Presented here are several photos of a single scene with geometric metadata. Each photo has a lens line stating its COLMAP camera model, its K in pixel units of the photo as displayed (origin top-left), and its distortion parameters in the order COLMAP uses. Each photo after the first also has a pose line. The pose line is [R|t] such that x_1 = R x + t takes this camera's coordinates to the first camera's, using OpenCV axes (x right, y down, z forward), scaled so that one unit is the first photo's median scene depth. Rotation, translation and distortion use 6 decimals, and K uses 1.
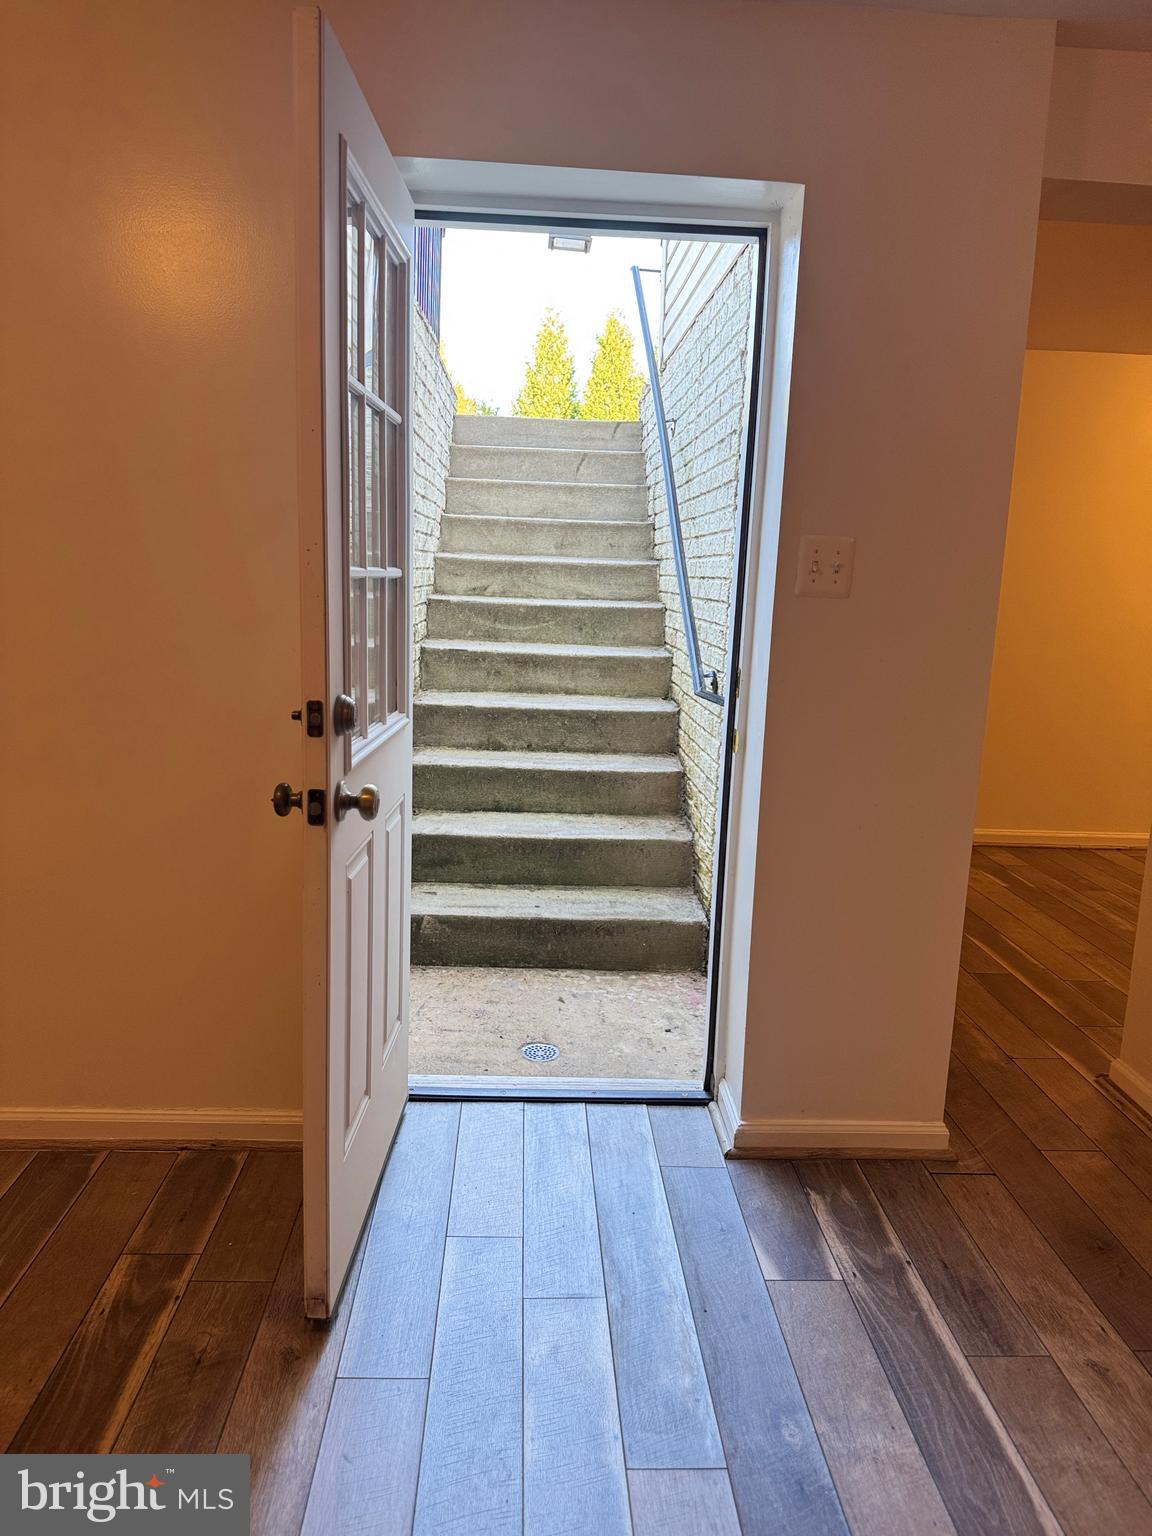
lens RADIAL K [[1071.0, 0, 576.0], [0, 1071.0, 768.0], [0, 0, 1]] dist [0.135134, -0.217072]
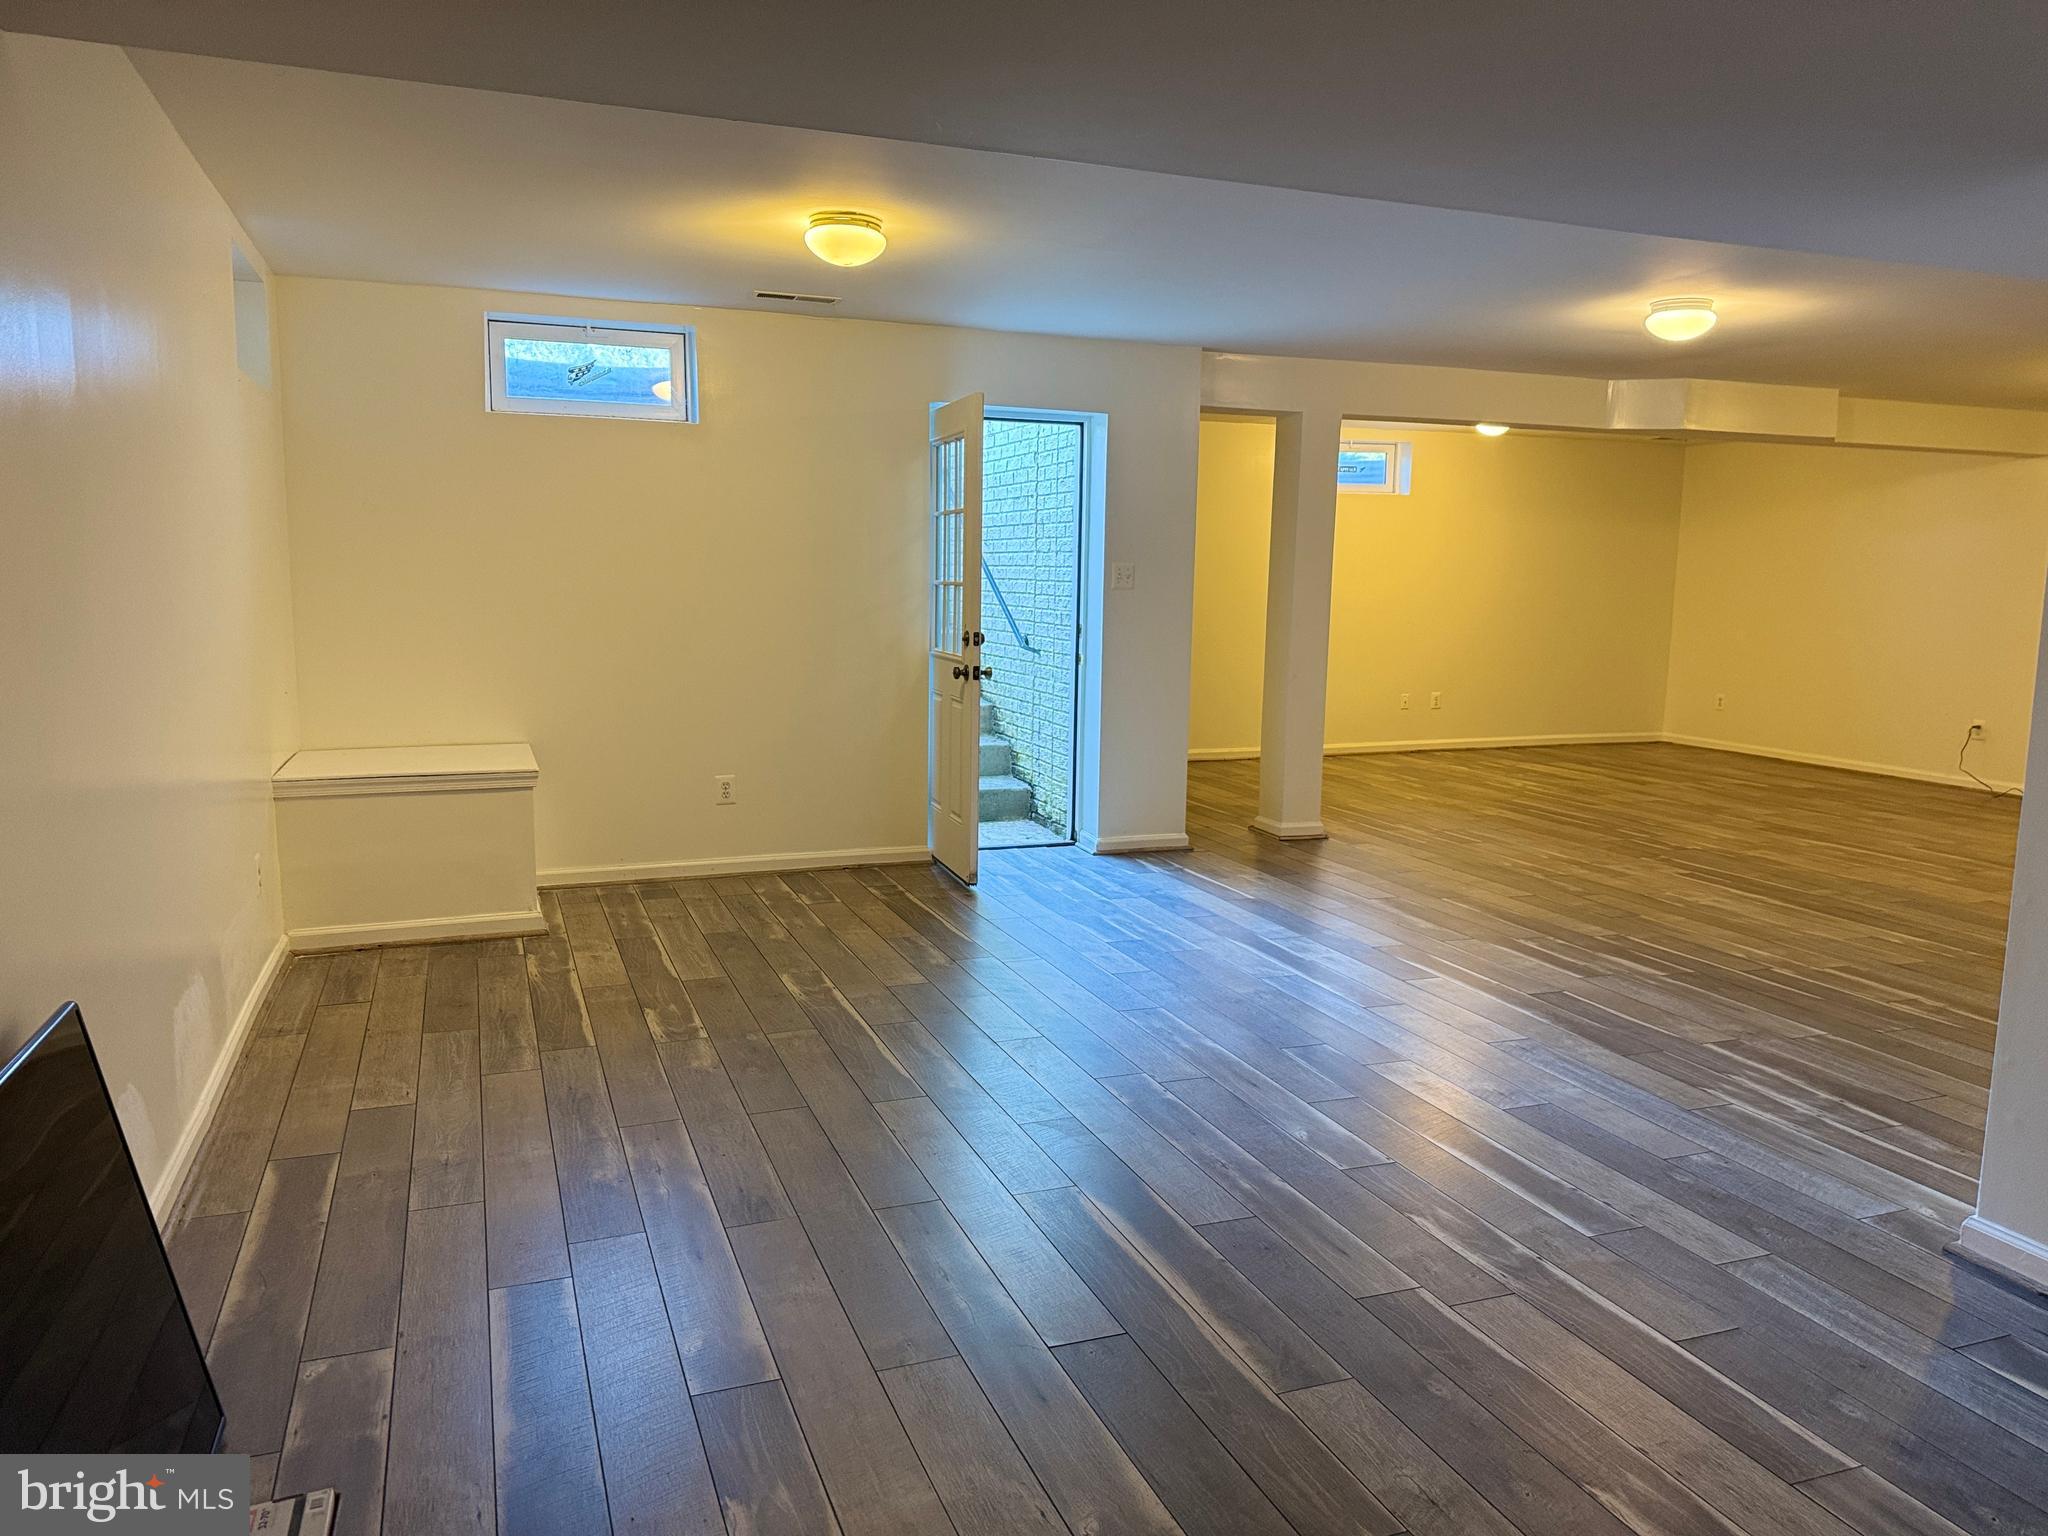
lens RADIAL K [[1428.1, 0, 1024.0], [0, 1428.1, 768.0], [0, 0, 1]] dist [0.135134, -0.217072]
pose [[0.949683, -0.063918, 0.306622, -0.544679], [0.074761, 0.996919, -0.023734, 0.161291], [-0.304160, 0.045463, 0.951535, -1.051295]]
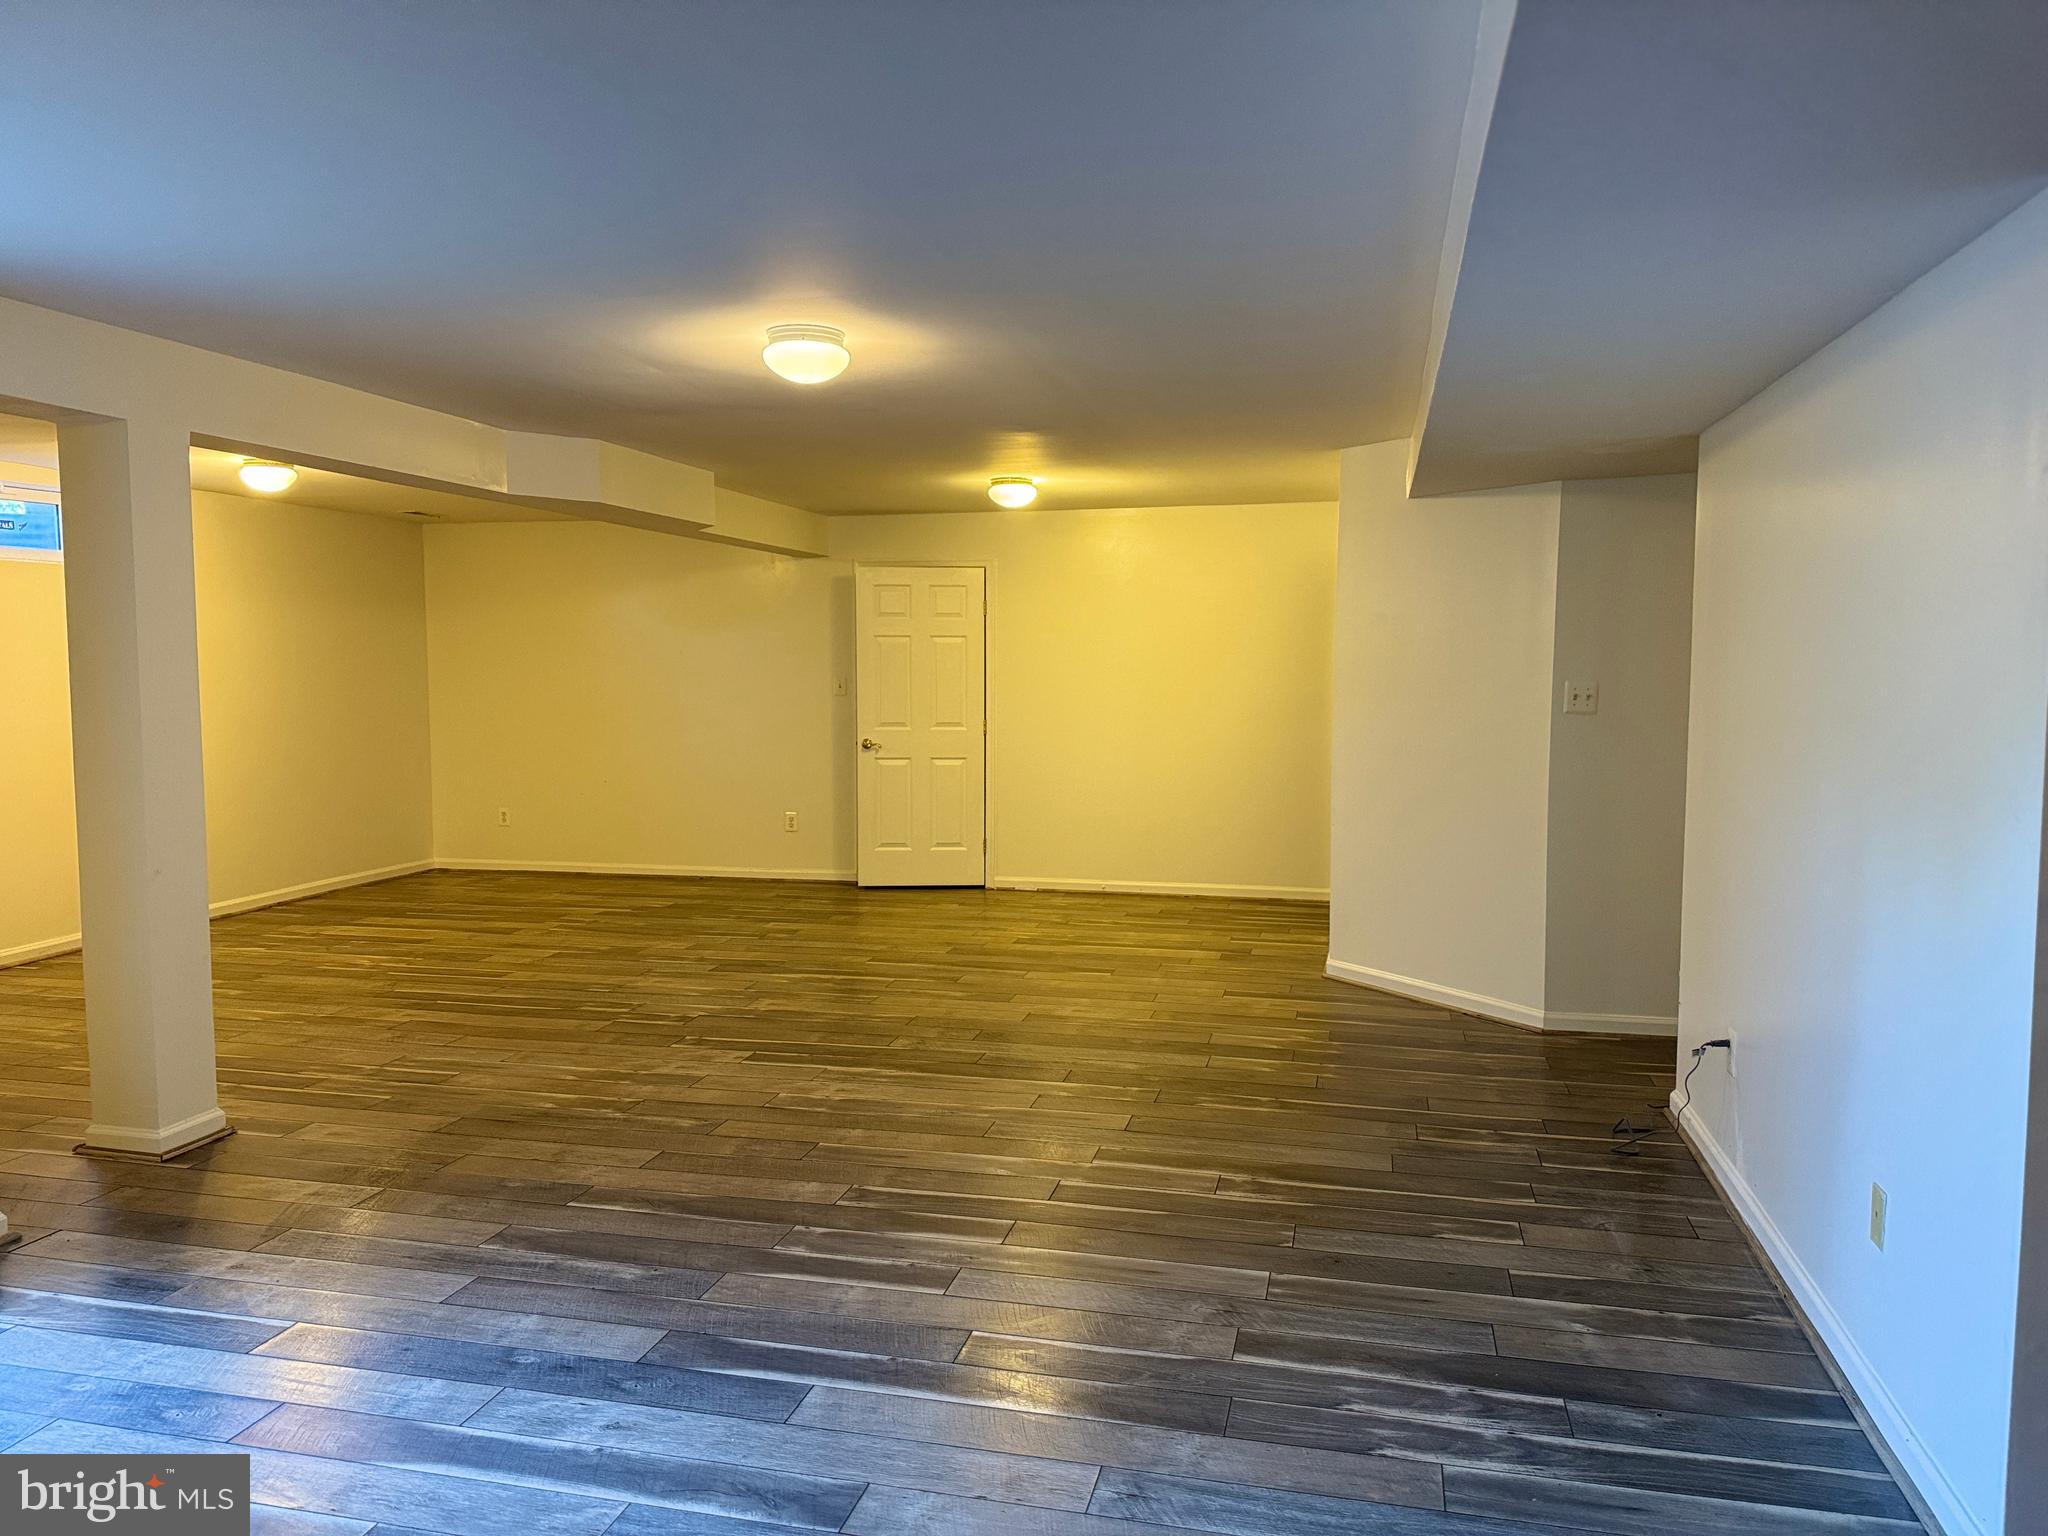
lens RADIAL K [[1428.1, 0, 1024.0], [0, 1428.1, 768.0], [0, 0, 1]] dist [0.135134, -0.217072]
pose [[0.283362, -0.106586, 0.953072, -0.471085], [0.185121, 0.981193, 0.054692, 0.002789], [-0.940976, 0.160936, 0.297764, -0.303694]]
